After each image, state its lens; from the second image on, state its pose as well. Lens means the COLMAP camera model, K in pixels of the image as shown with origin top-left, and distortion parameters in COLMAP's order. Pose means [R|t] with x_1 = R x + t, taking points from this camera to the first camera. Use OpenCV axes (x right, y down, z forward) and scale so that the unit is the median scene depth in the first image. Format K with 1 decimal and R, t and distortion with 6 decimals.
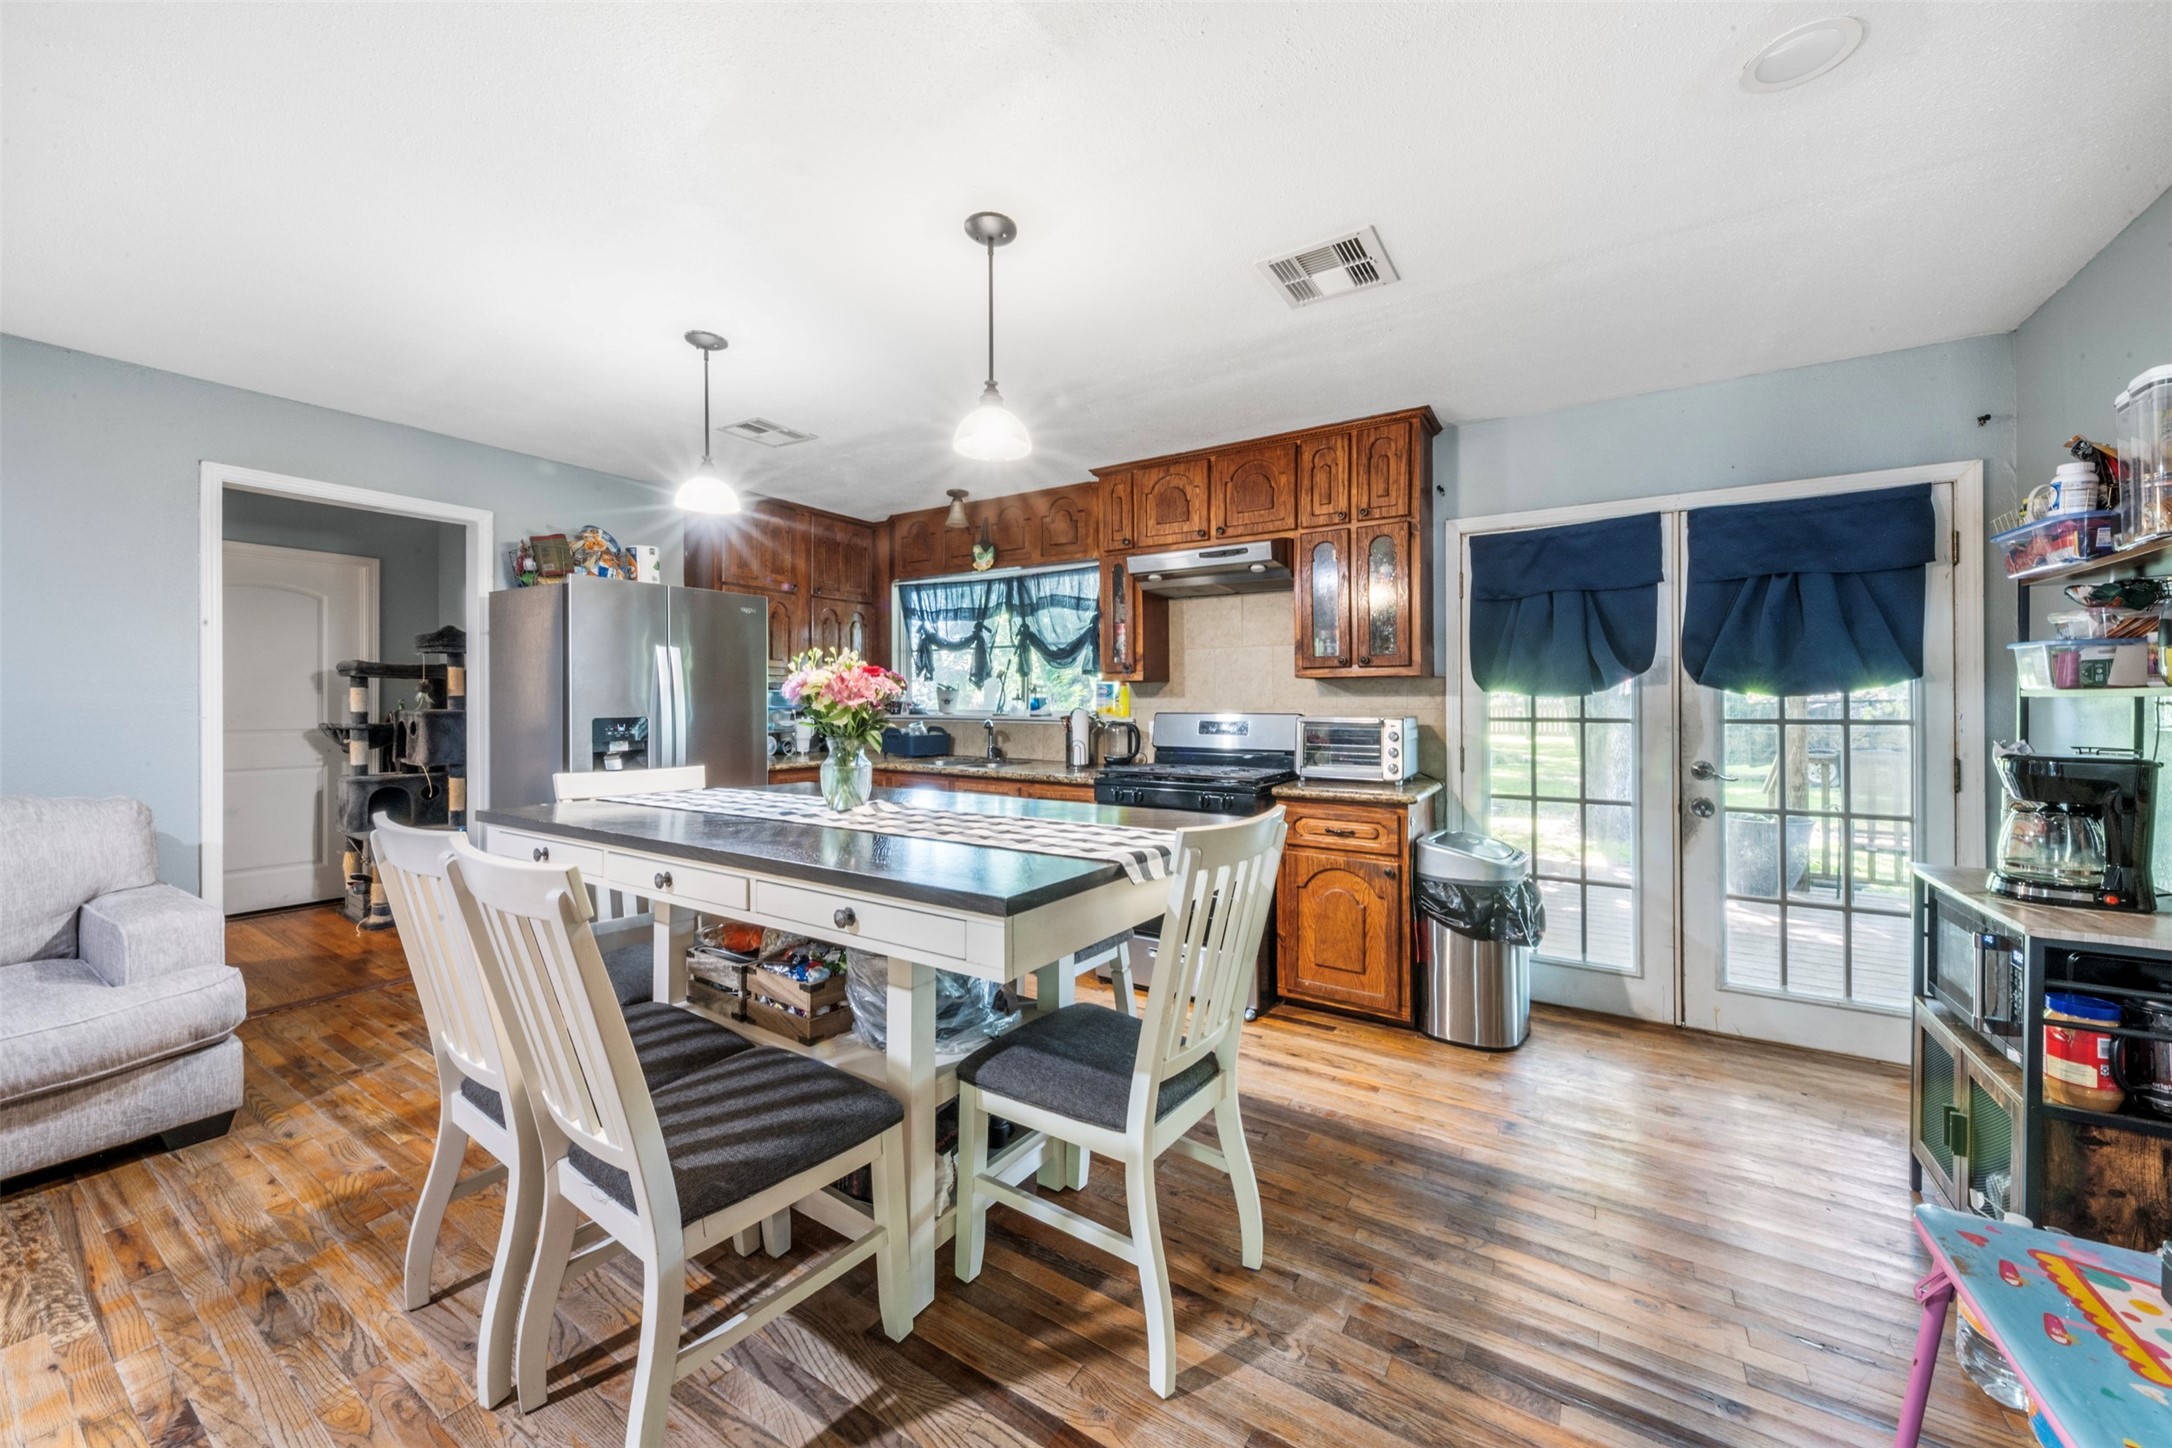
lens RADIAL K [[805.9, 0, 1079.9], [0, 805.9, 702.9], [0, 0, 1]] dist [0.000068, -0.002404]
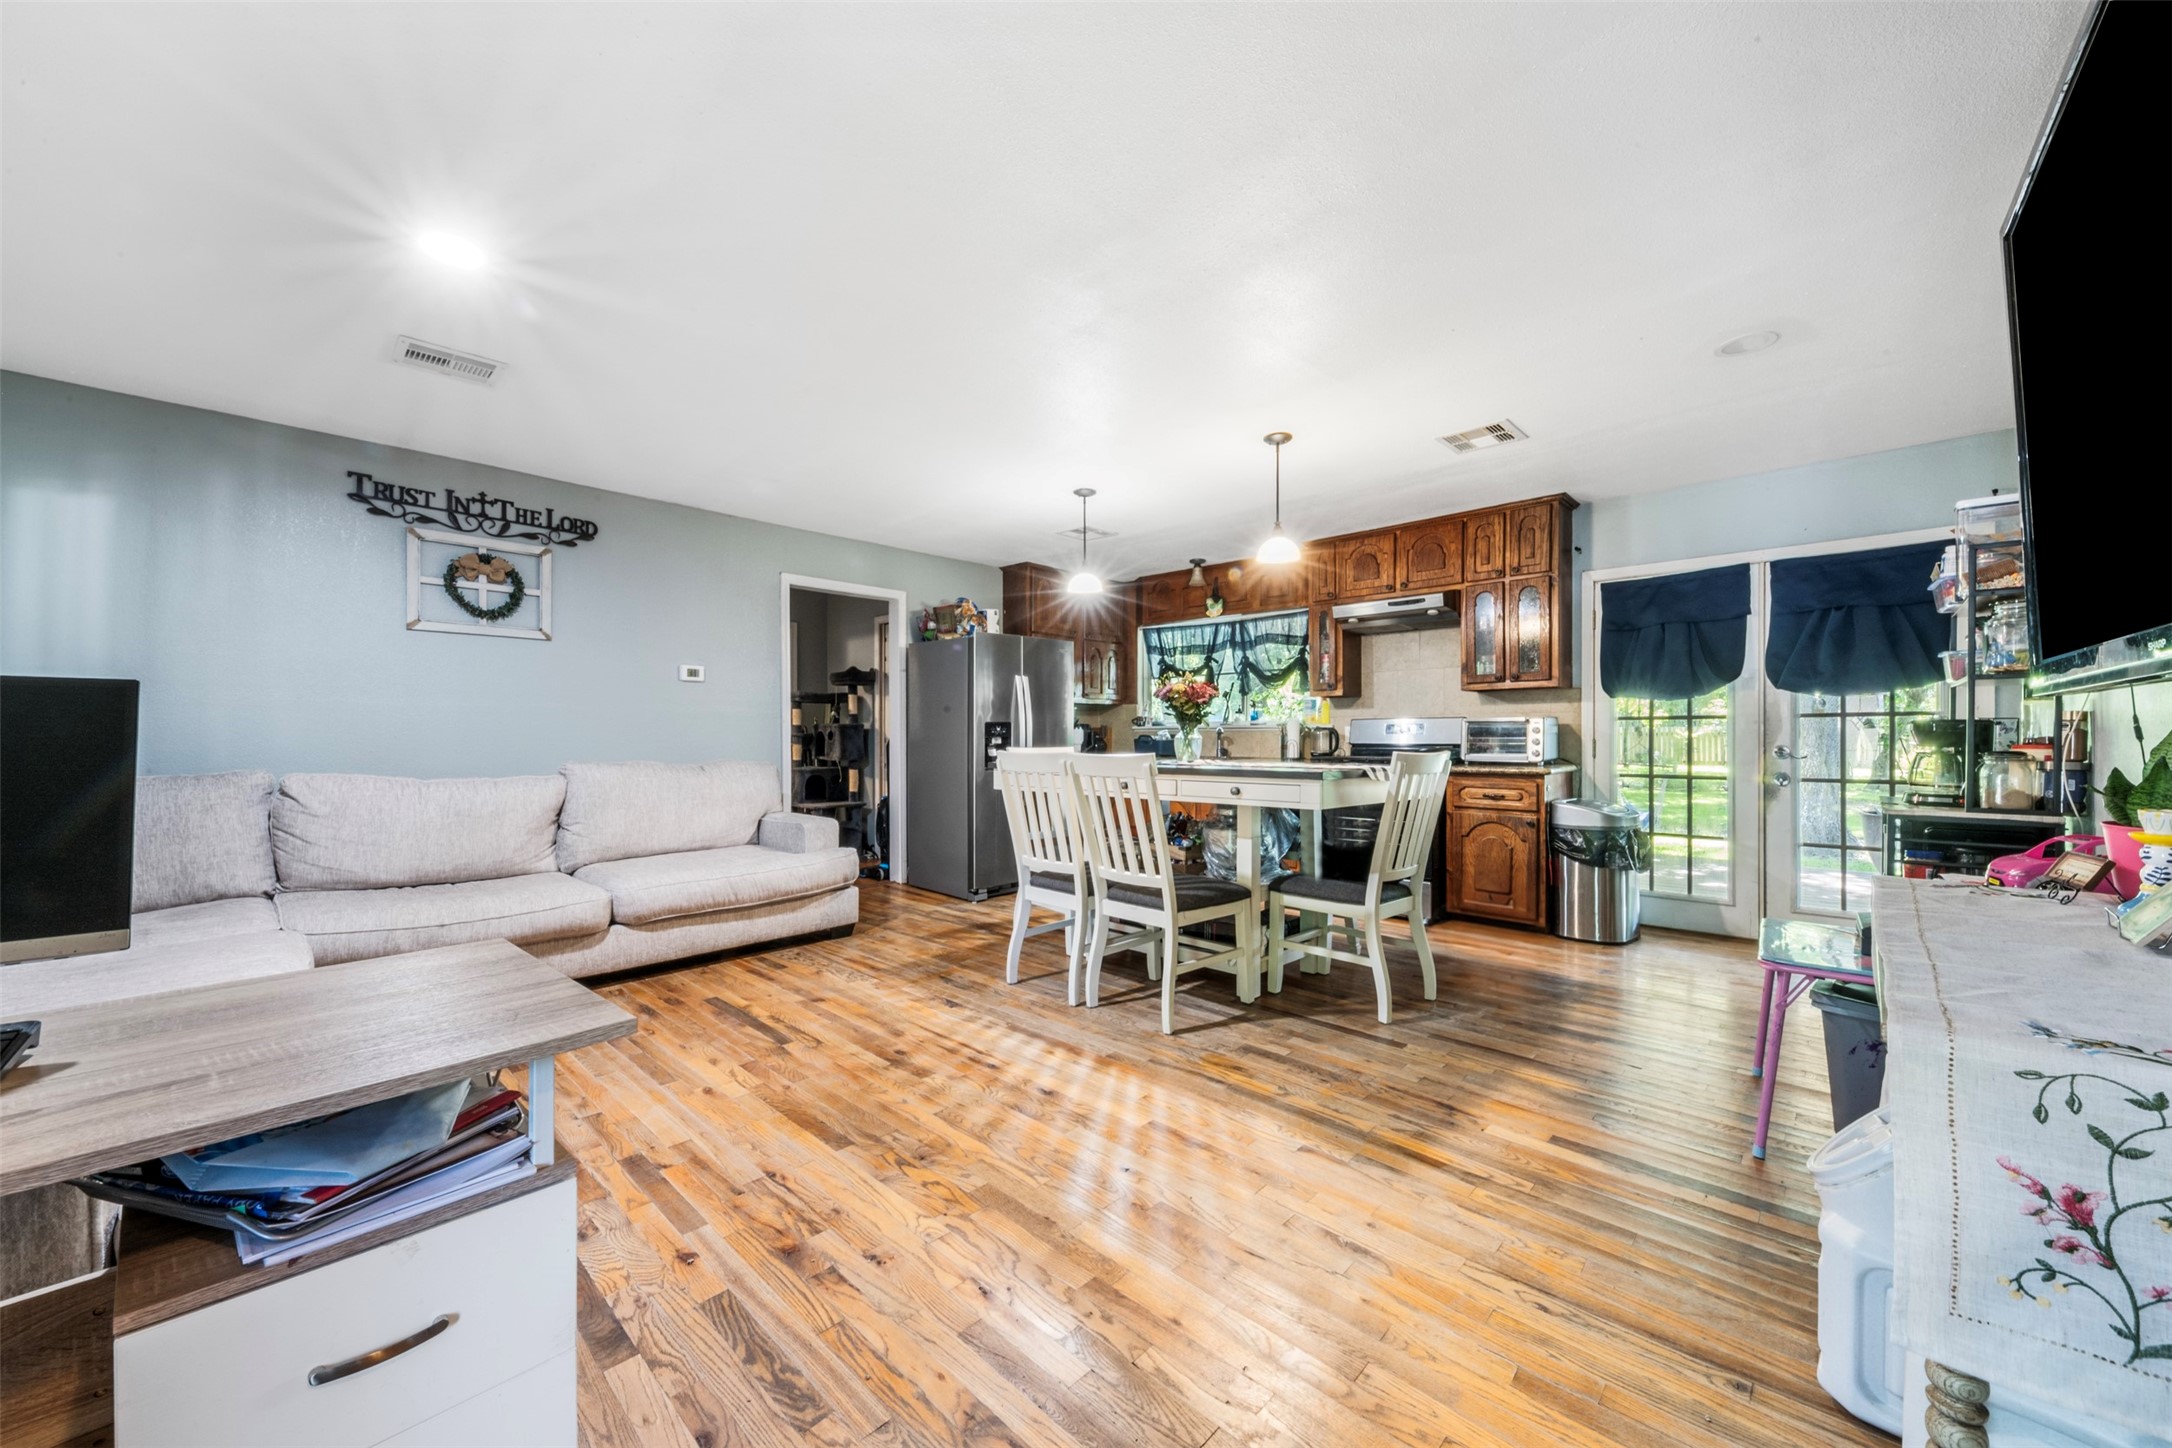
lens RADIAL K [[805.9, 0, 1068.9], [0, 805.9, 750.0], [0, 0, 1]] dist [0.000068, -0.002404]
pose [[0.979682, -0.000352, -0.200559, -0.119687], [0.003964, 0.999837, 0.017607, 0.045342], [0.200520, -0.018044, 0.979523, -0.509175]]
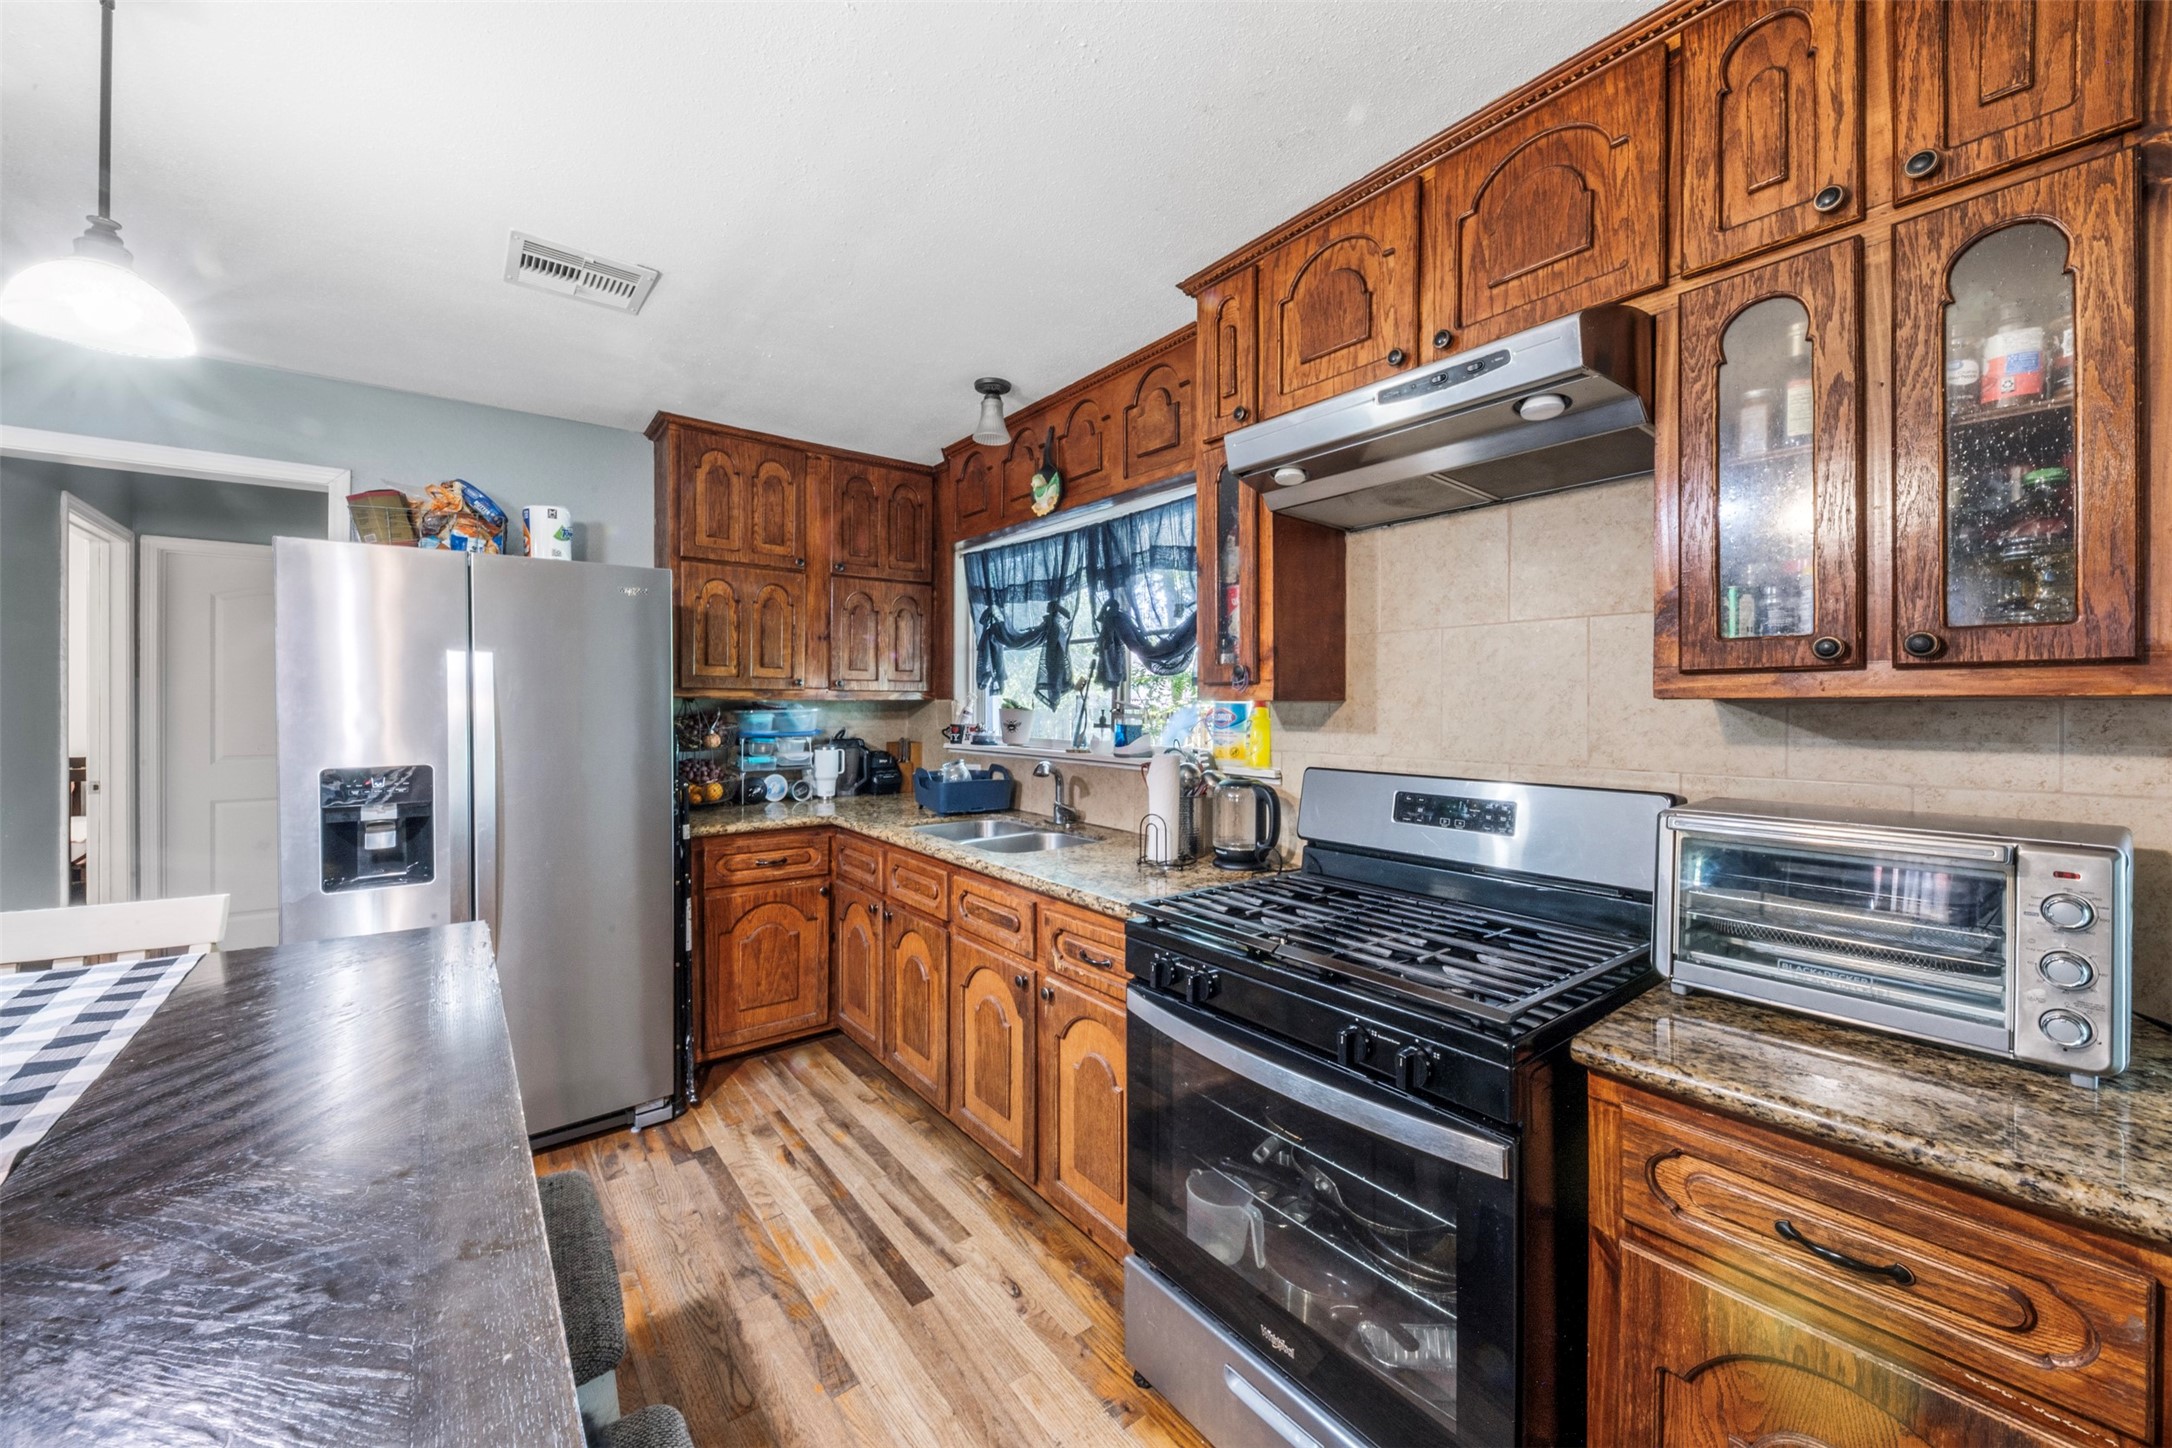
lens RADIAL K [[805.9, 0, 1081.0], [0, 805.9, 719.3], [0, 0, 1]] dist [0.000068, -0.002404]
pose [[0.943947, 0.006279, -0.330038, 0.147171], [0.000046, 0.999817, 0.019153, -0.029688], [0.330098, -0.018094, 0.943773, 0.591040]]
